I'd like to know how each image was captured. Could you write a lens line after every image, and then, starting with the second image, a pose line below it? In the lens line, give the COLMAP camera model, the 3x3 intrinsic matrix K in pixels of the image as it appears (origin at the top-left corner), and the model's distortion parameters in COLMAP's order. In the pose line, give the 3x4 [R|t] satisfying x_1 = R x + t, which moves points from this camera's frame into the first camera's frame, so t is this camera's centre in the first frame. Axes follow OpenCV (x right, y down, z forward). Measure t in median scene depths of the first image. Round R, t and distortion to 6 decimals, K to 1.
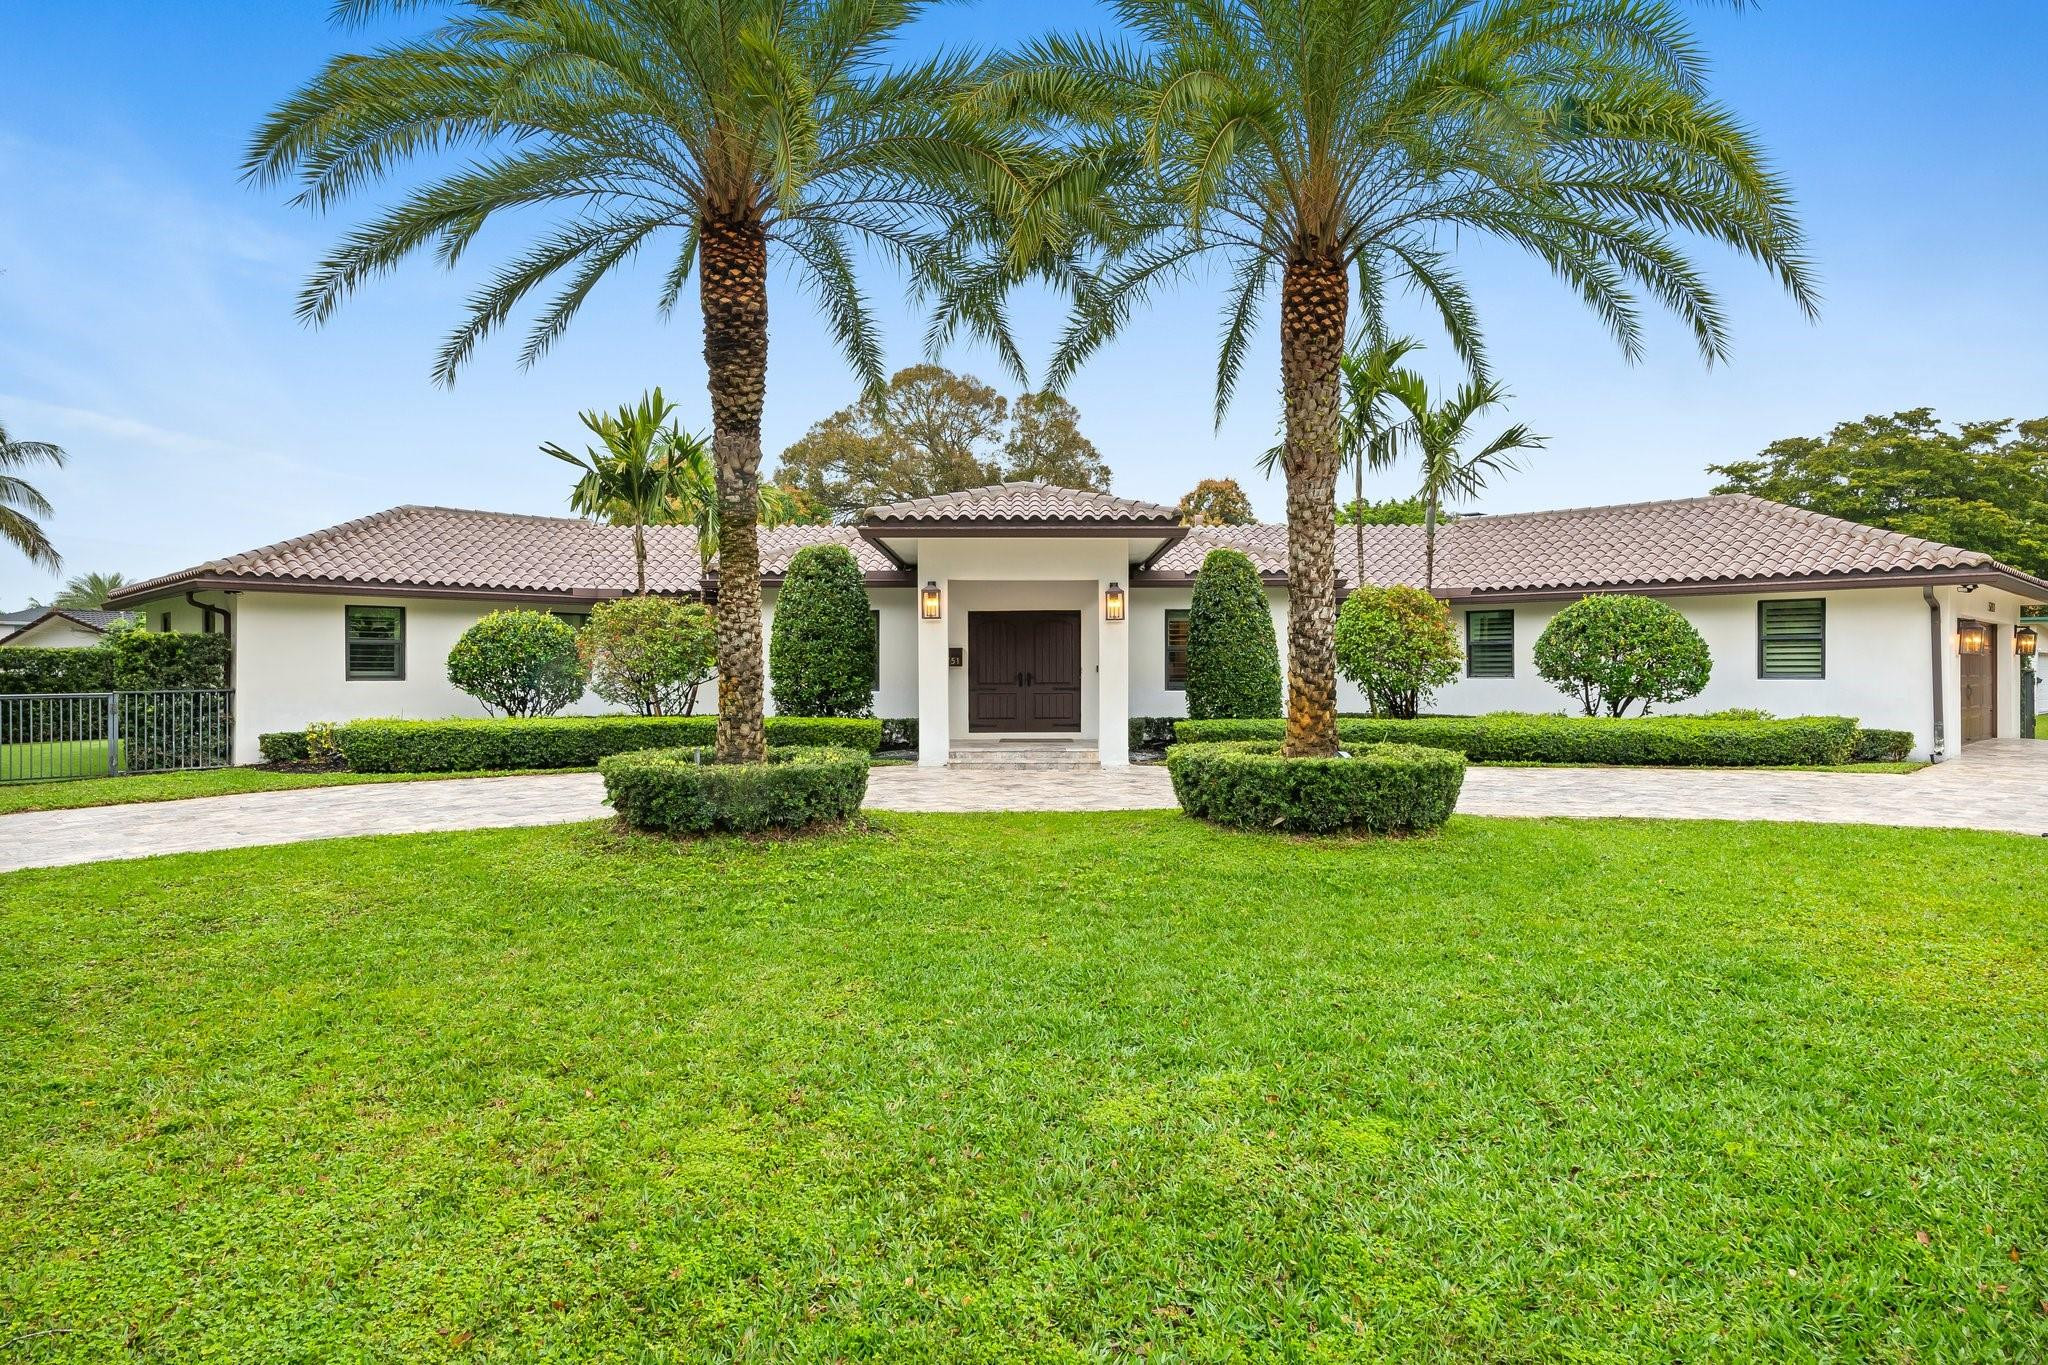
lens RADIAL K [[970.0, 0, 1024.0], [0, 970.0, 682.5], [0, 0, 1]] dist [0.000516, 0.000220]
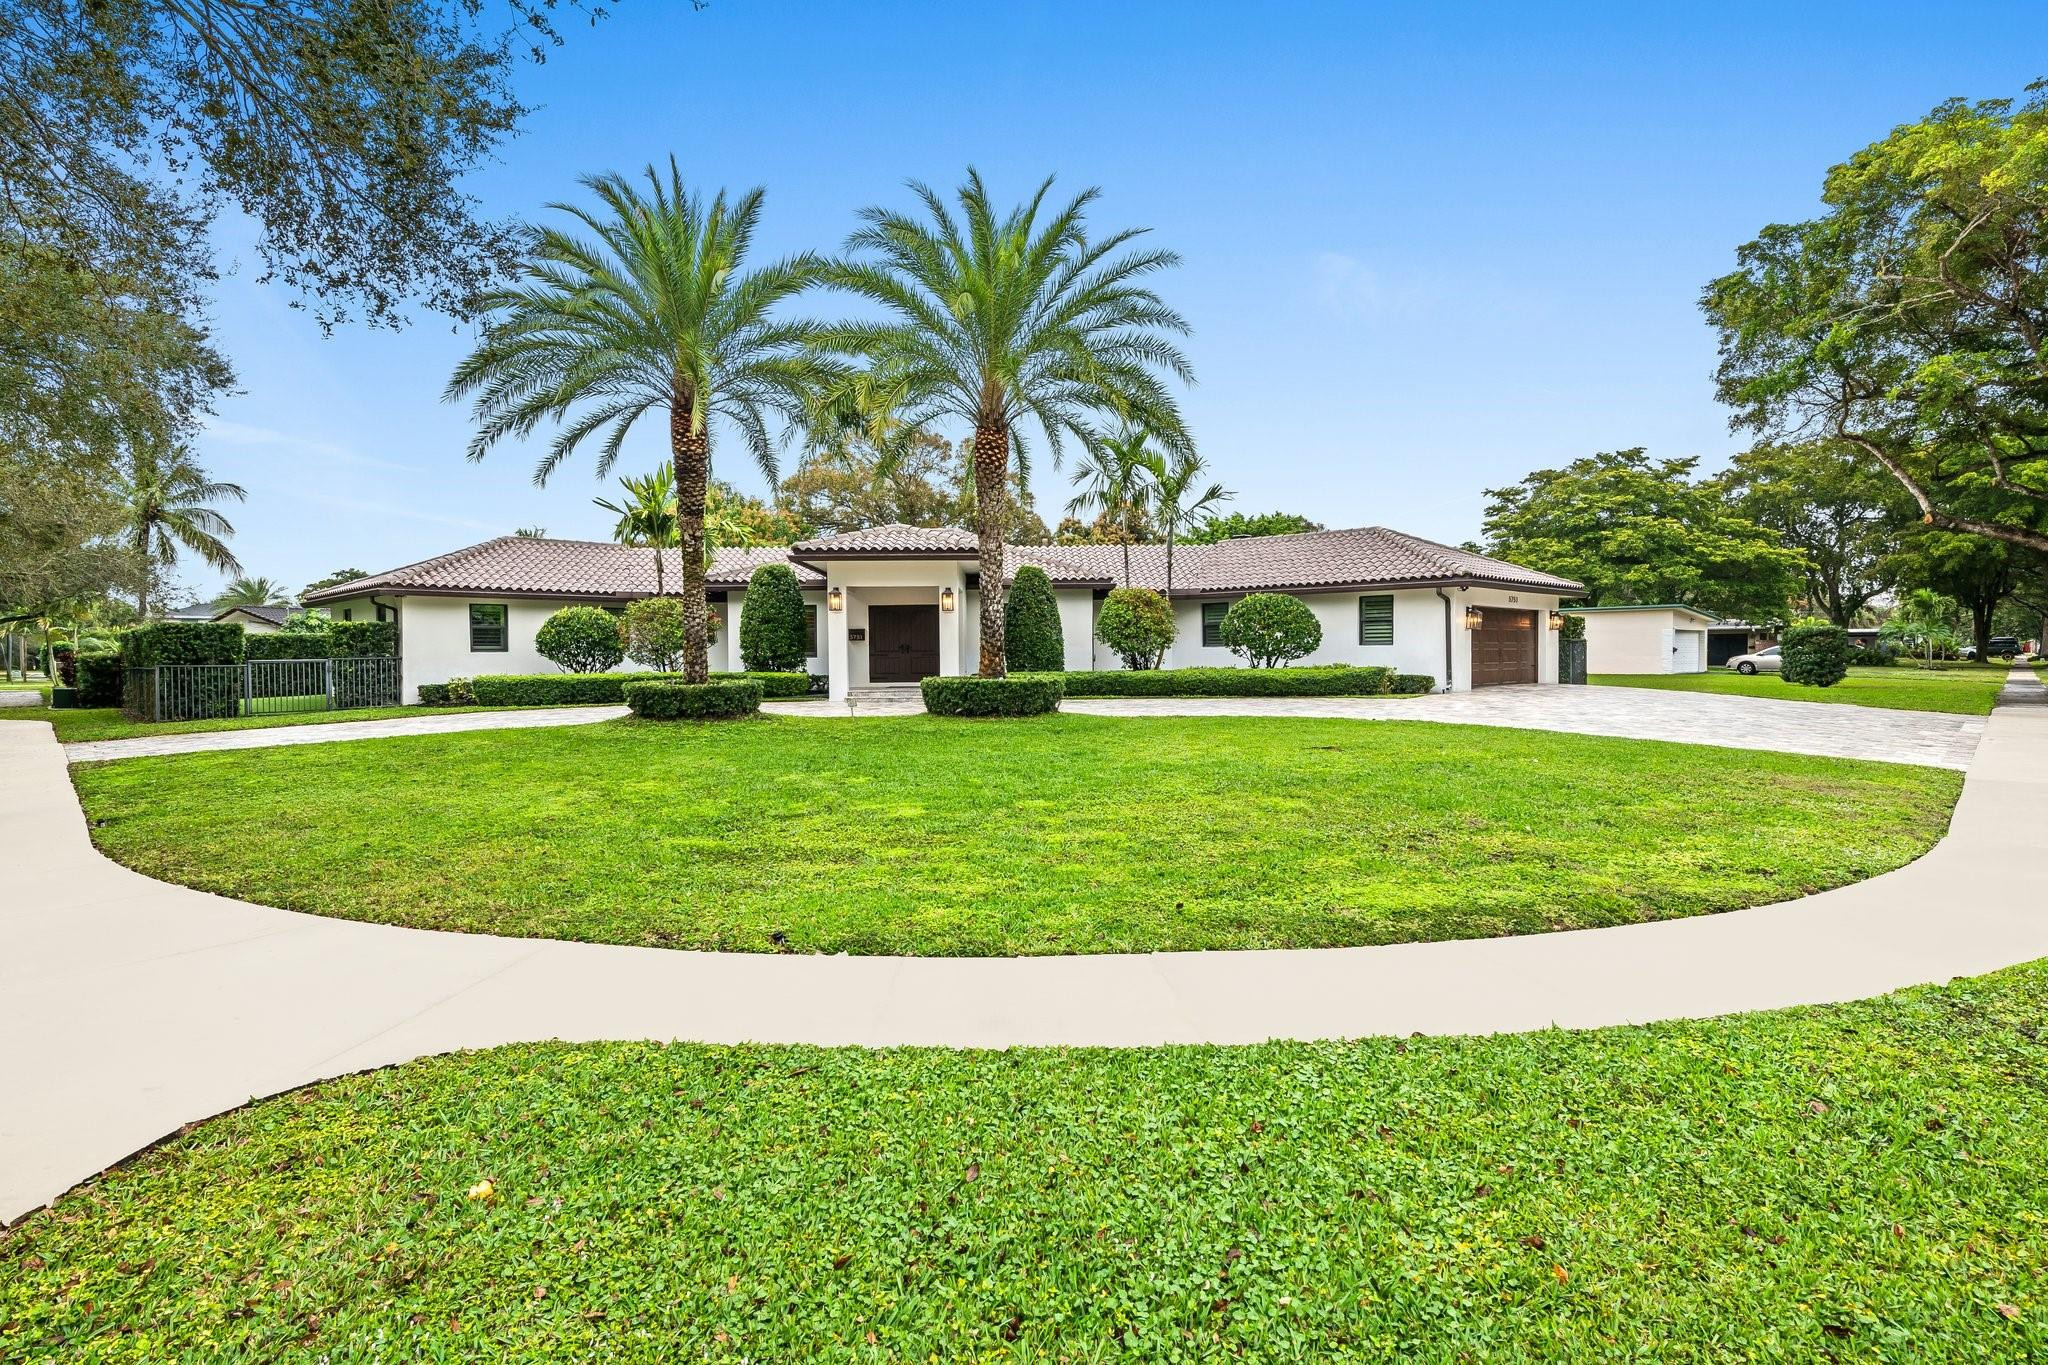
lens RADIAL K [[829.1, 0, 1029.3], [0, 829.1, 677.9], [0, 0, 1]] dist [0.000935, -0.000004]
pose [[0.999891, -0.006413, 0.013264, 0.192718], [0.006176, 0.999821, 0.017881, 0.022389], [-0.013376, -0.017797, 0.999752, -0.364687]]
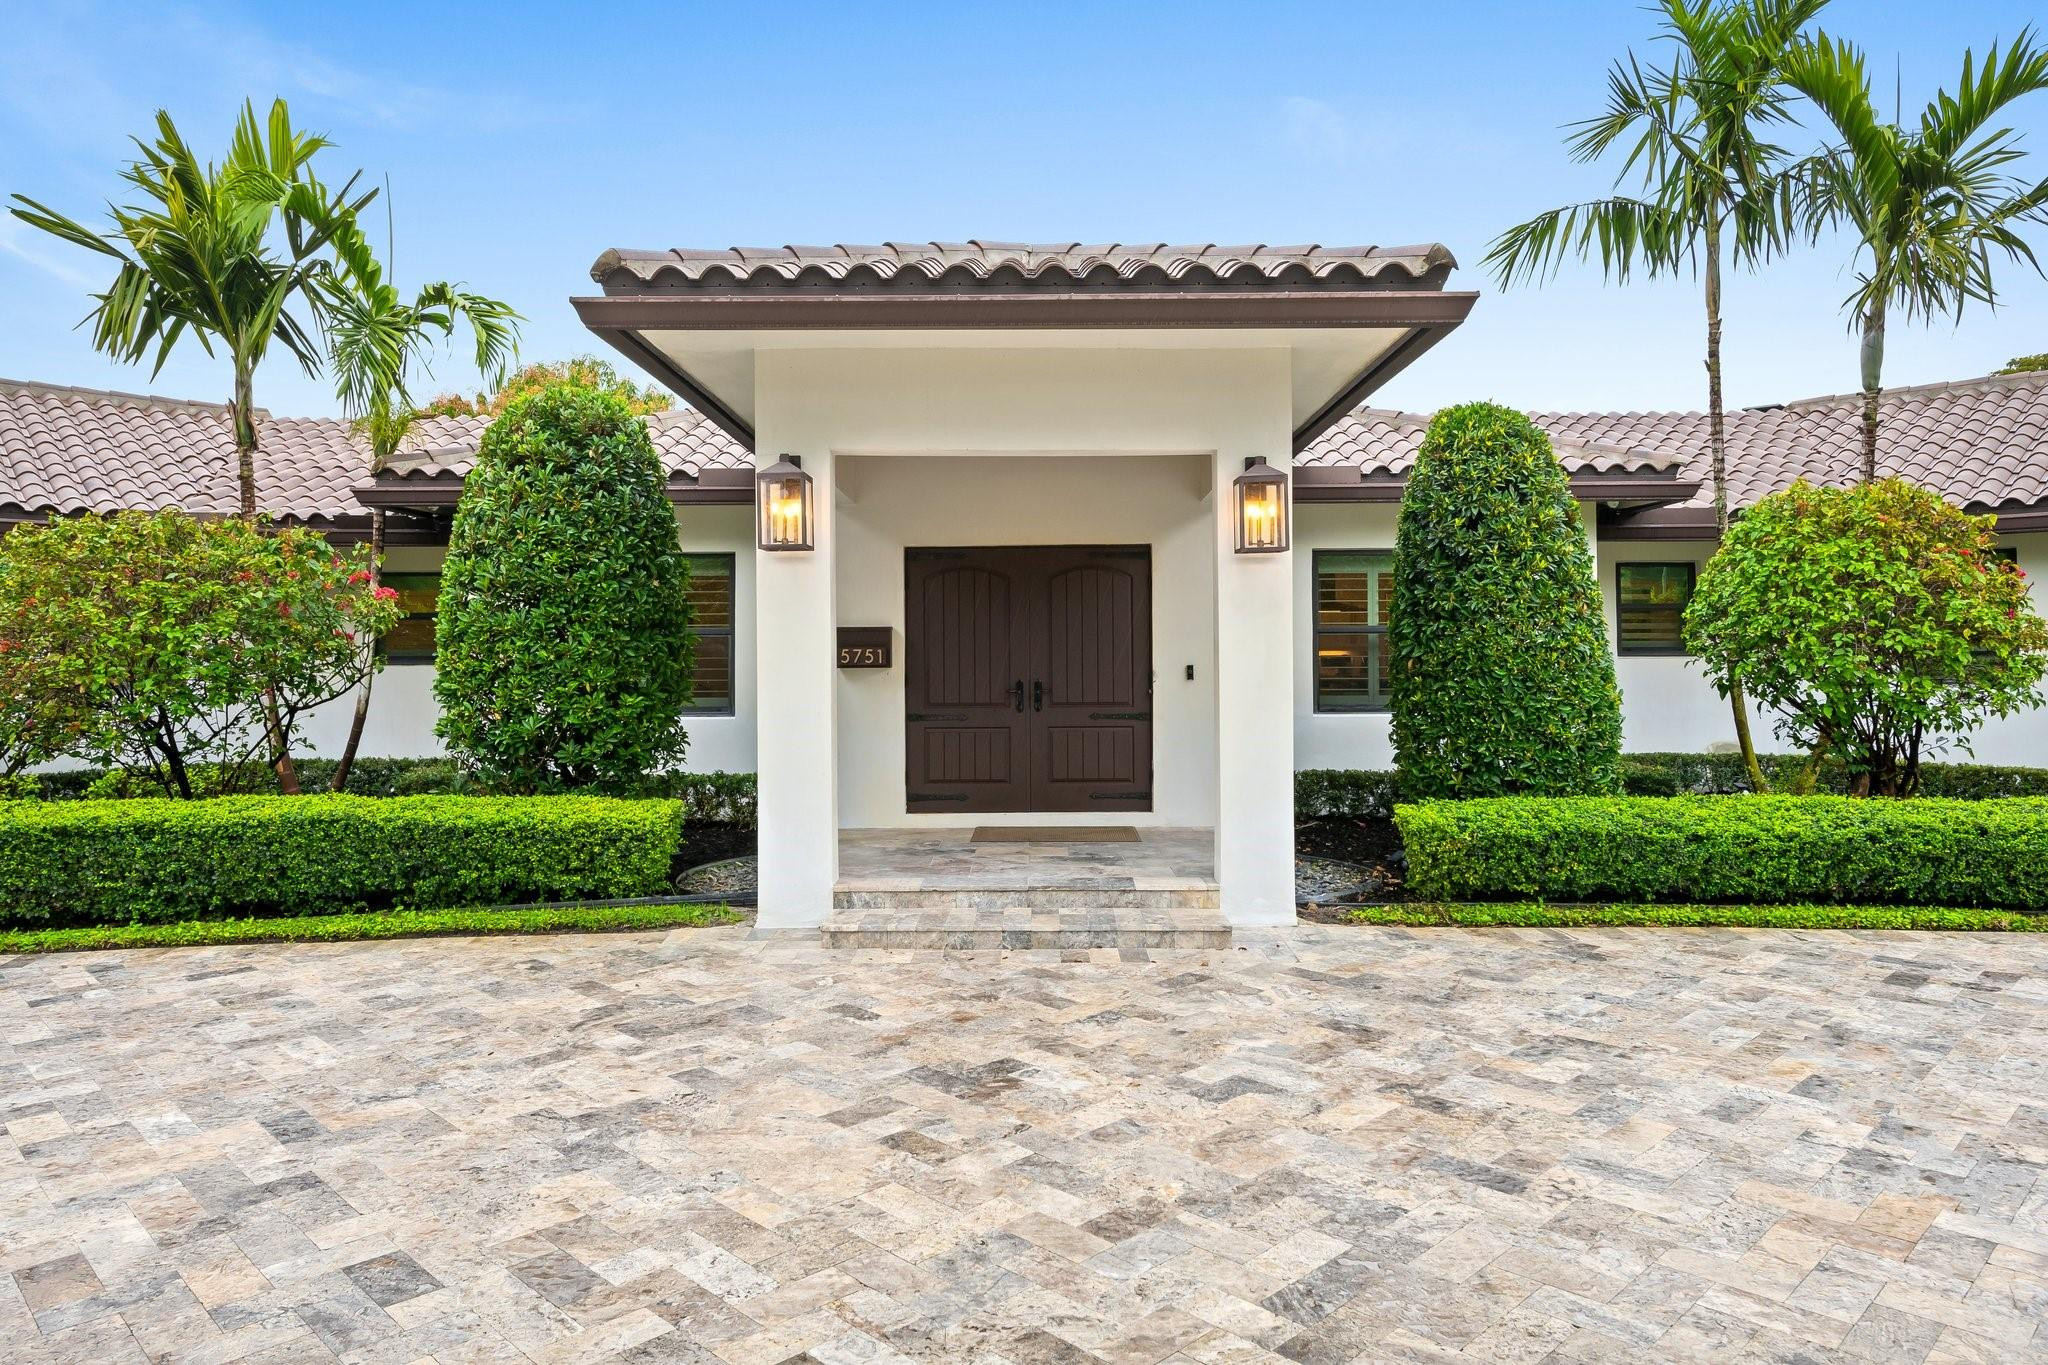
lens RADIAL K [[1042.2, 0, 1024.0], [0, 1042.2, 682.5], [0, 0, 1]] dist [0.002378, -0.000238]
pose [[0.999982, -0.002879, -0.005358, 0.001146], [0.002931, 0.999949, 0.009657, -0.015053], [0.005329, -0.009673, 0.999939, 0.531672]]
